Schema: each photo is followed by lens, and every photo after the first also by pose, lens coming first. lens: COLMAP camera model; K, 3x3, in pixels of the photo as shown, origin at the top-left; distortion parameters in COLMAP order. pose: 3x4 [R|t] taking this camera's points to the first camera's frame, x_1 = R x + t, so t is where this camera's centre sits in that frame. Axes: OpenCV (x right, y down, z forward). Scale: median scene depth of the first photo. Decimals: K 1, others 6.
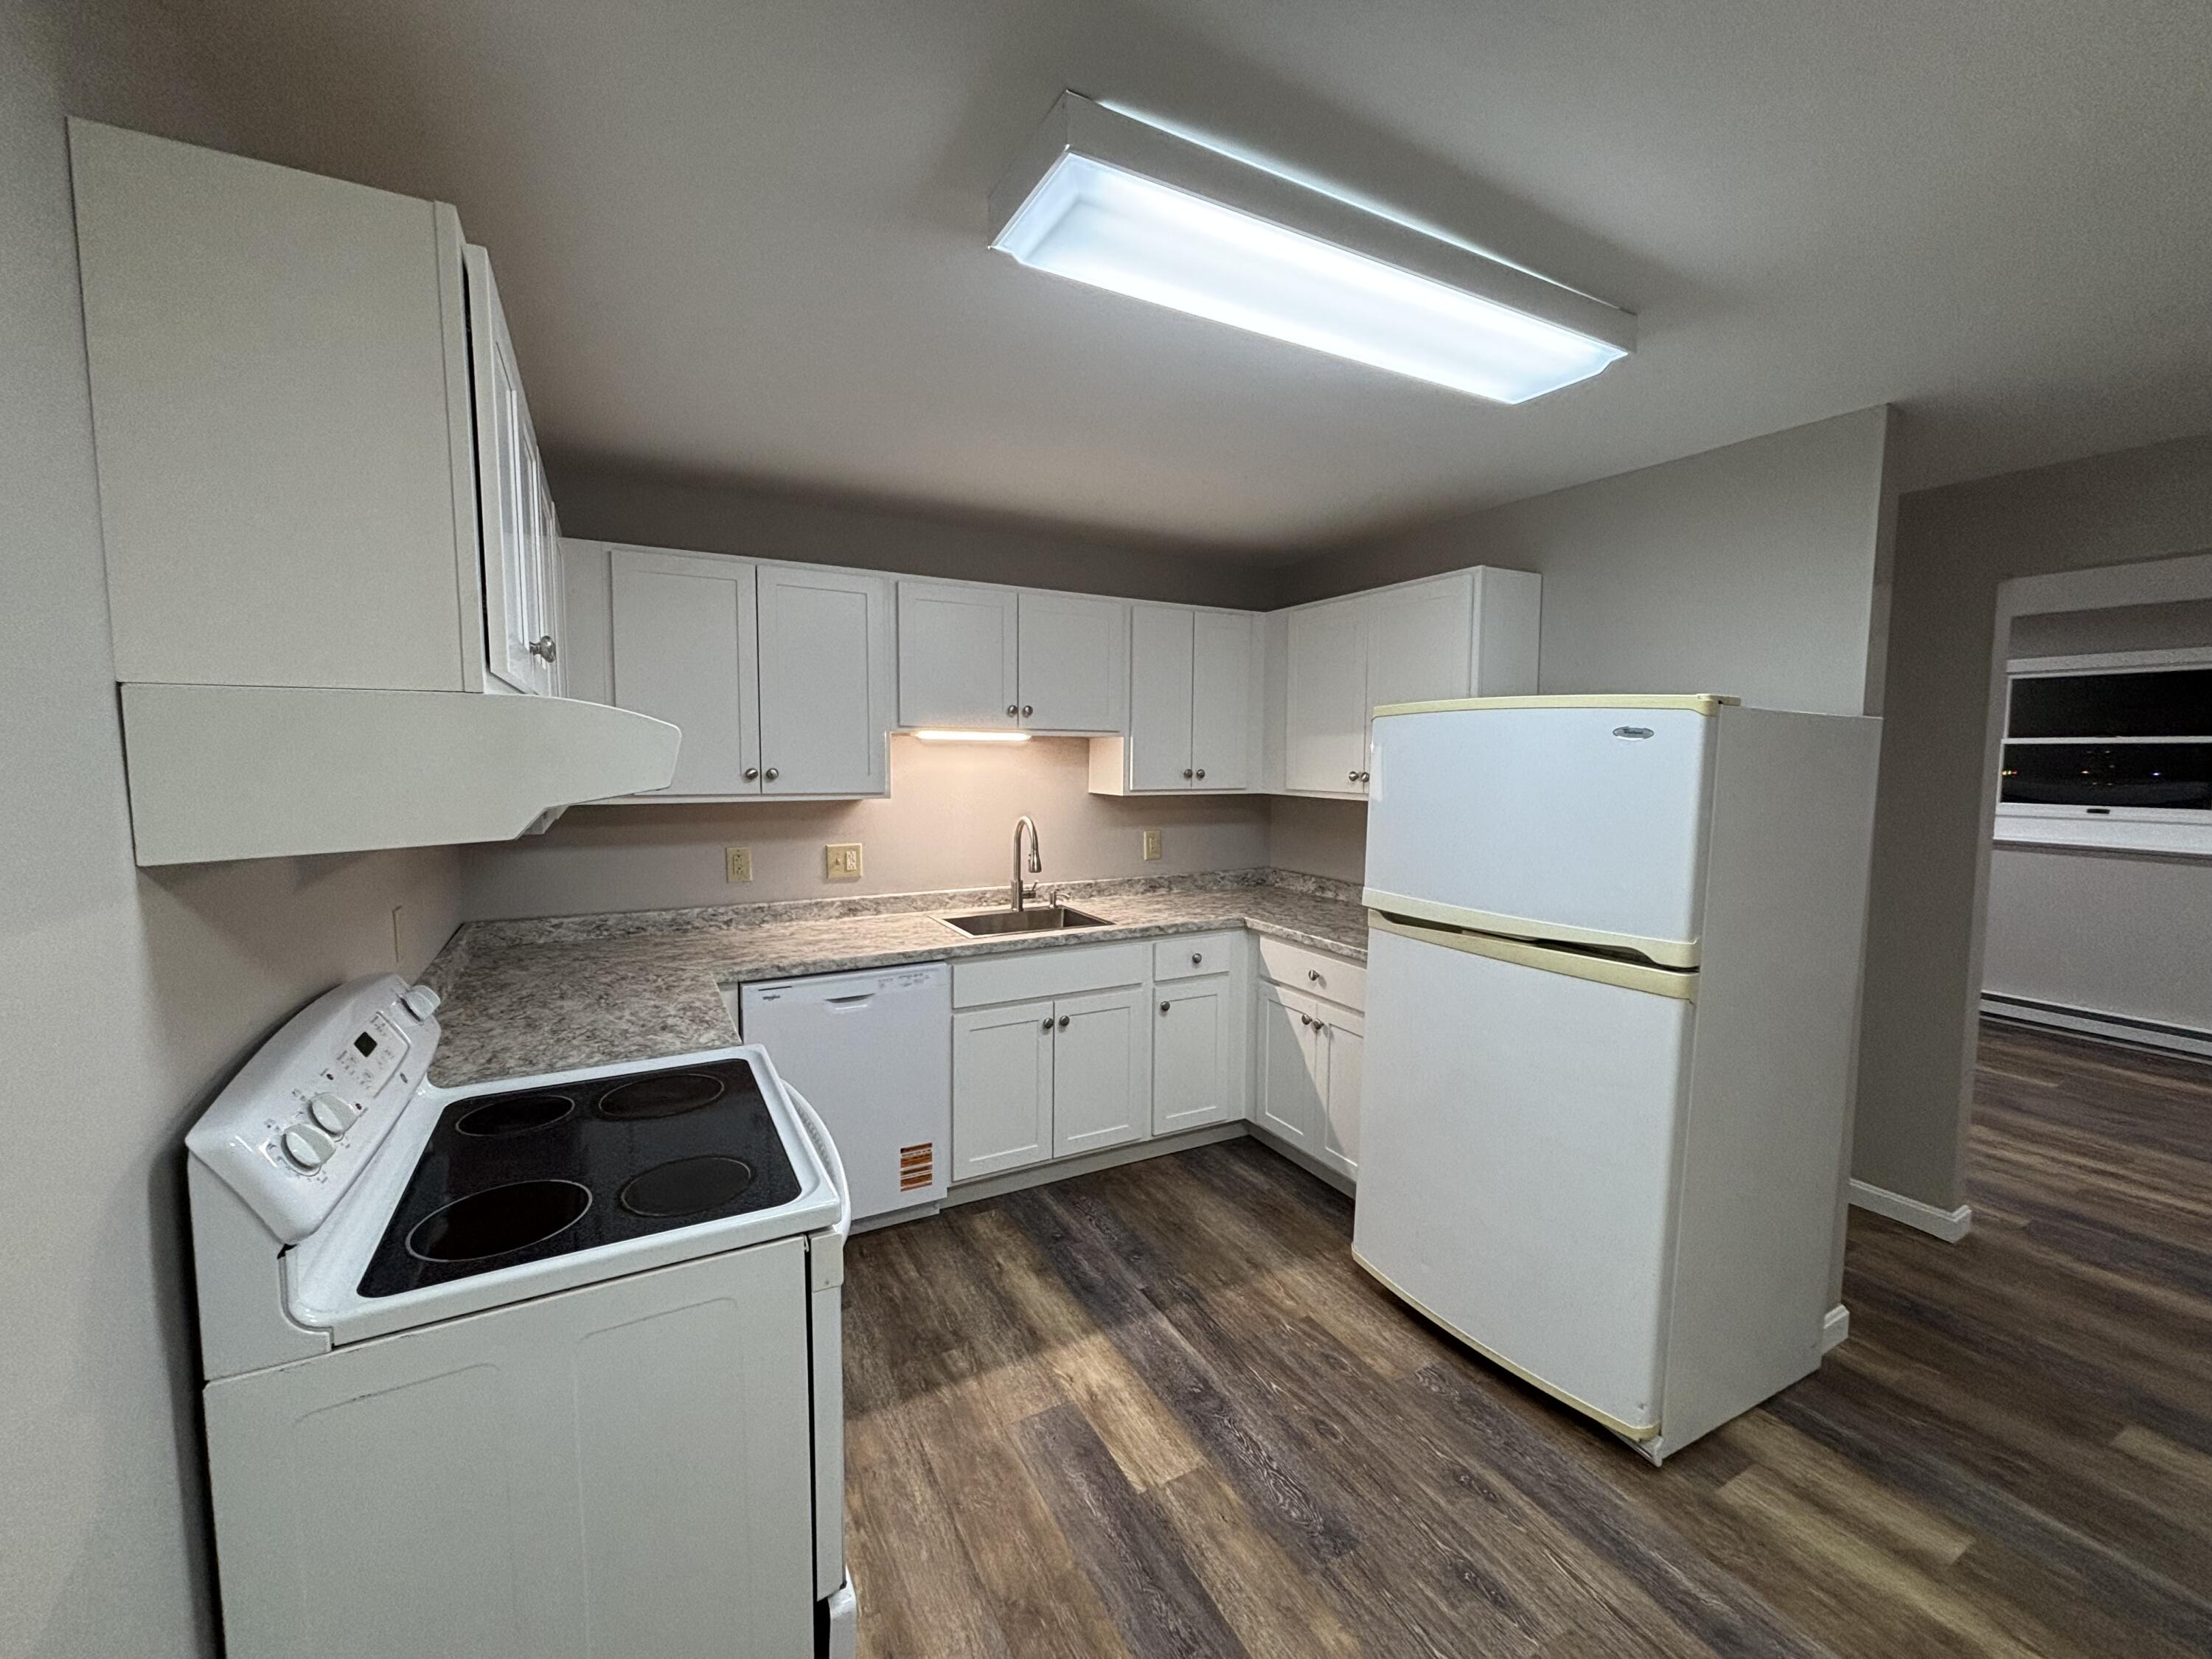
lens RADIAL K [[892.7, 0, 1106.0], [0, 892.7, 829.5], [0, 0, 1]] dist [-0.001770, -0.000337]
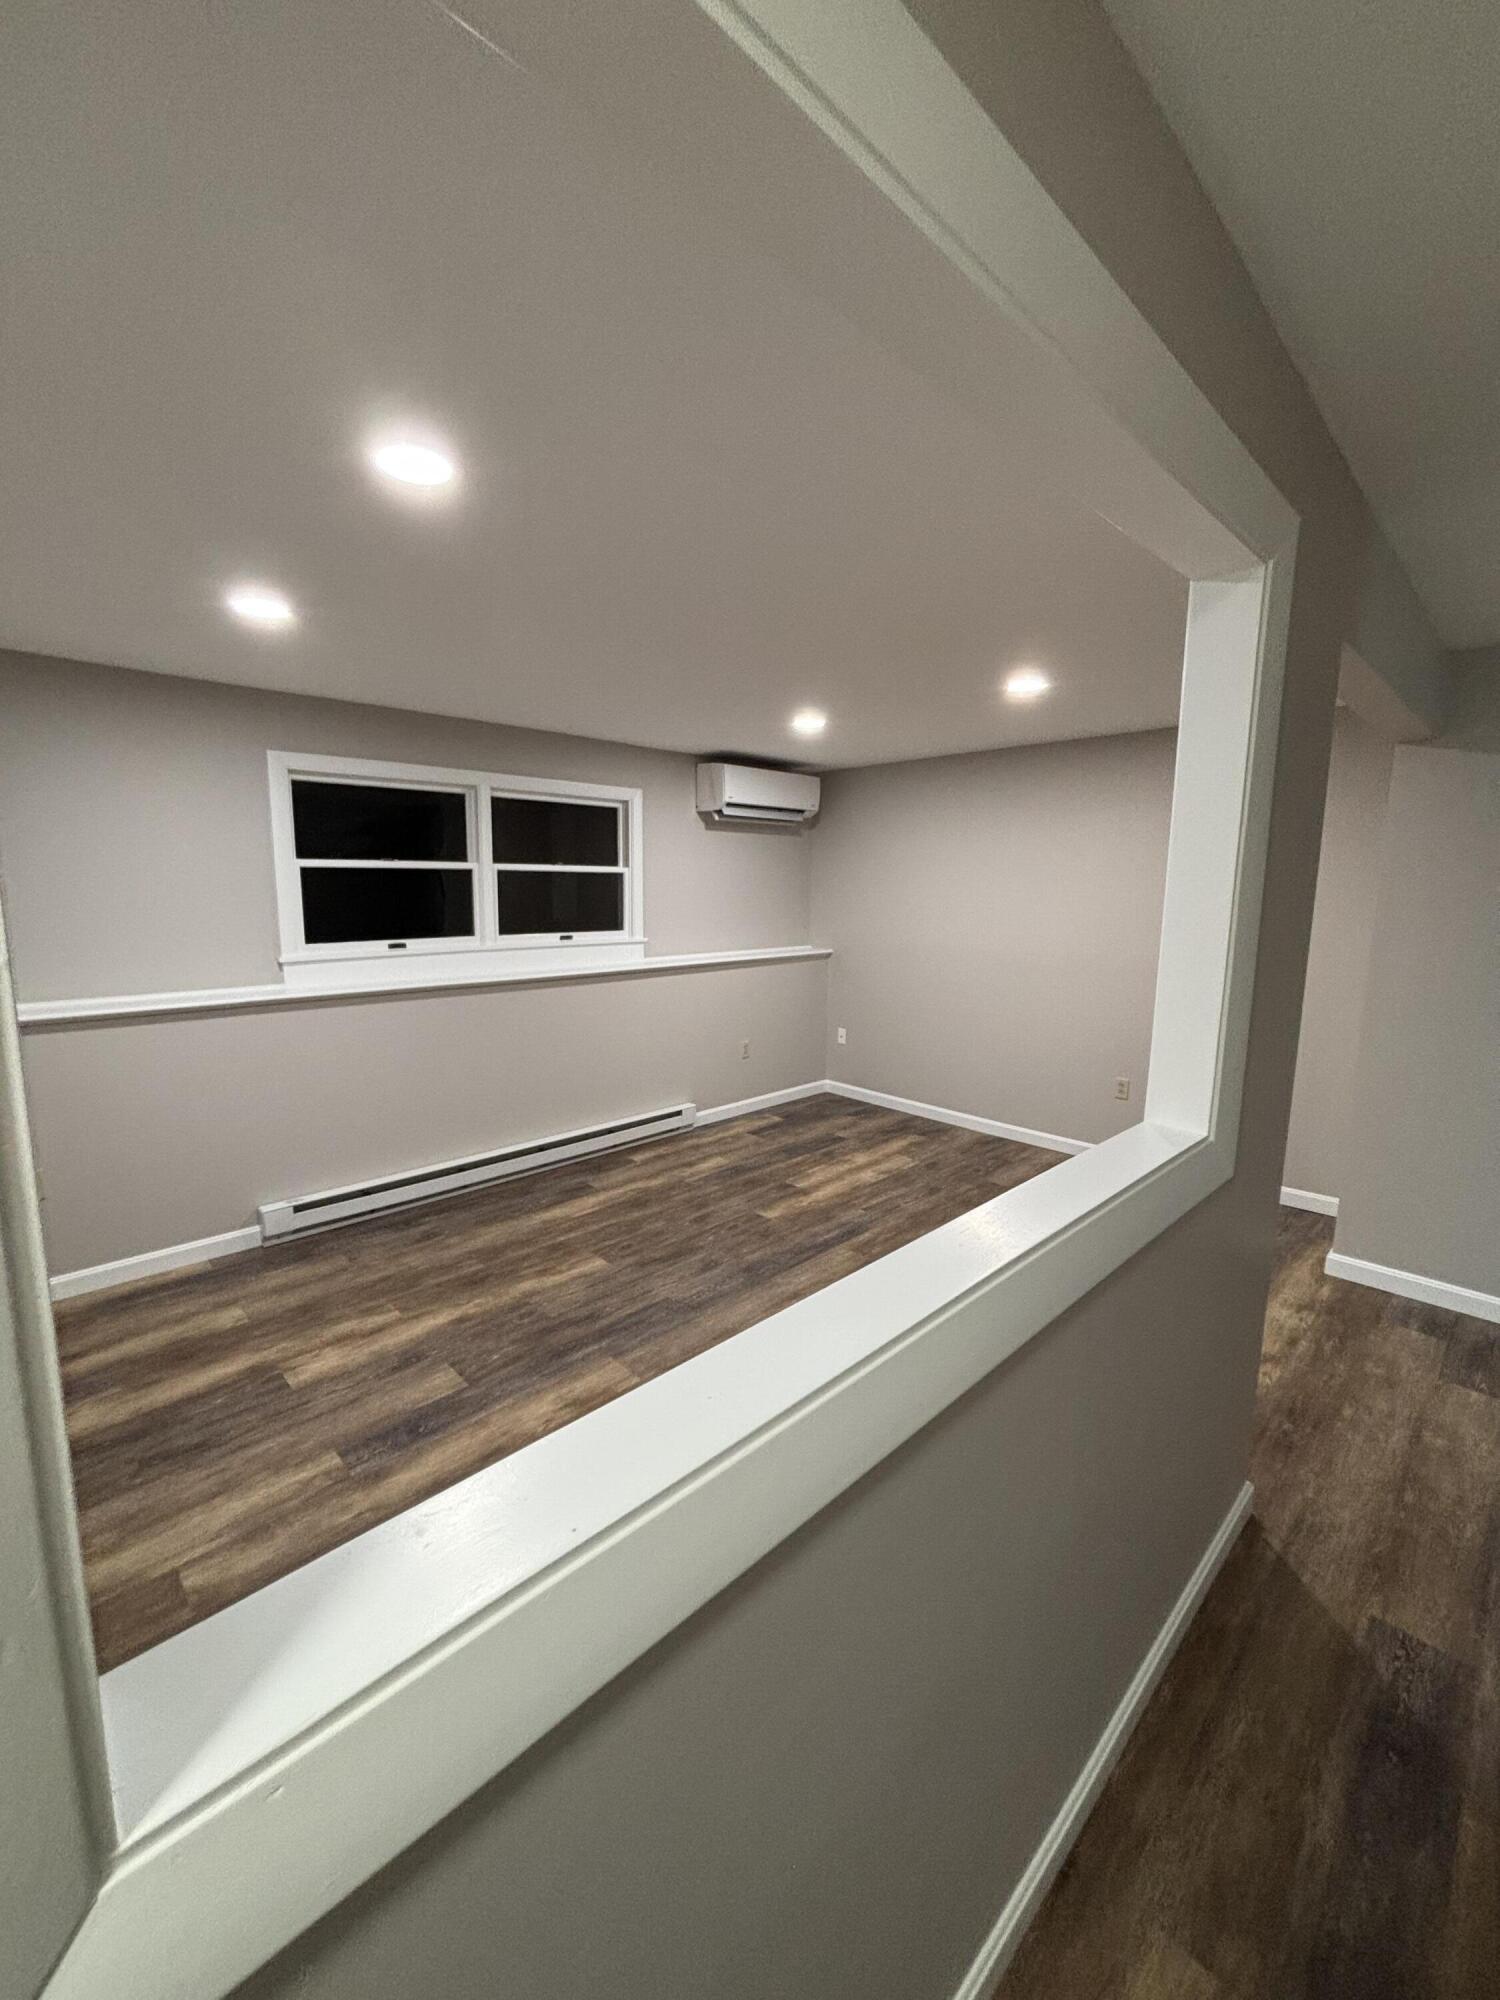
lens RADIAL K [[802.6, 0, 750.0], [0, 802.6, 1000.0], [0, 0, 1]] dist [0.025543, -0.010534]
pose [[-0.284399, -0.151331, 0.946687, 0.263360], [0.076619, 0.980717, 0.179789, -0.084097], [-0.955639, 0.123666, -0.267320, 0.891929]]
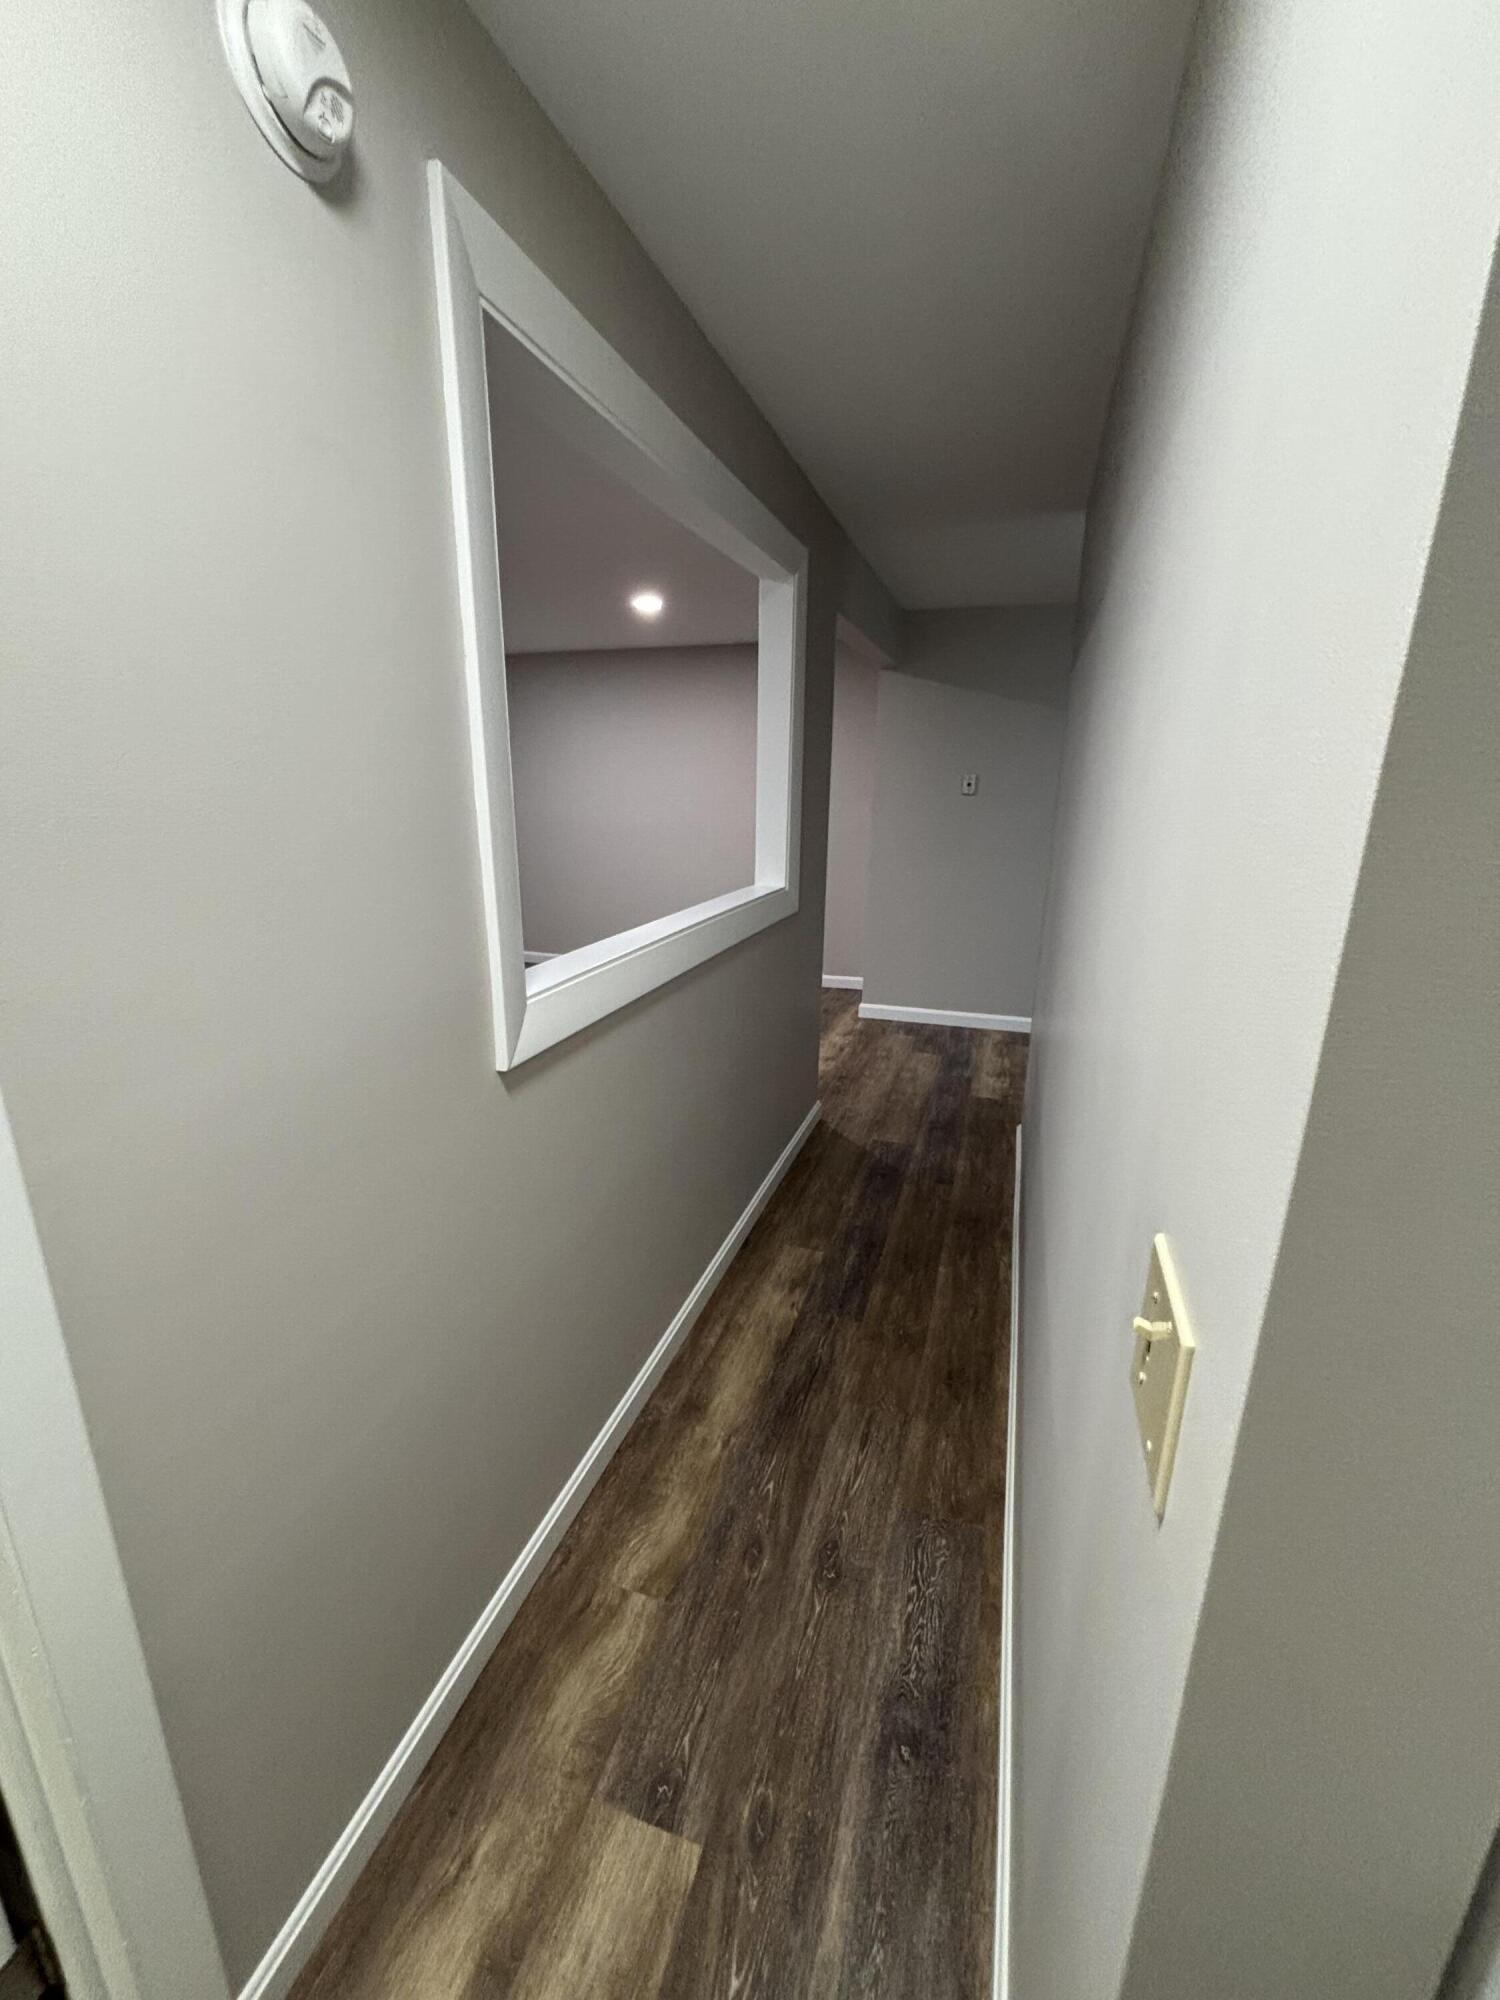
lens RADIAL K [[807.1, 0, 750.0], [0, 807.1, 1000.0], [0, 0, 1]] dist [-0.001770, -0.000337]
pose [[-0.689939, -0.204650, 0.694336, 0.099164], [0.051864, 0.942762, 0.329408, -0.080998], [-0.722007, 0.263283, -0.639834, 1.058393]]
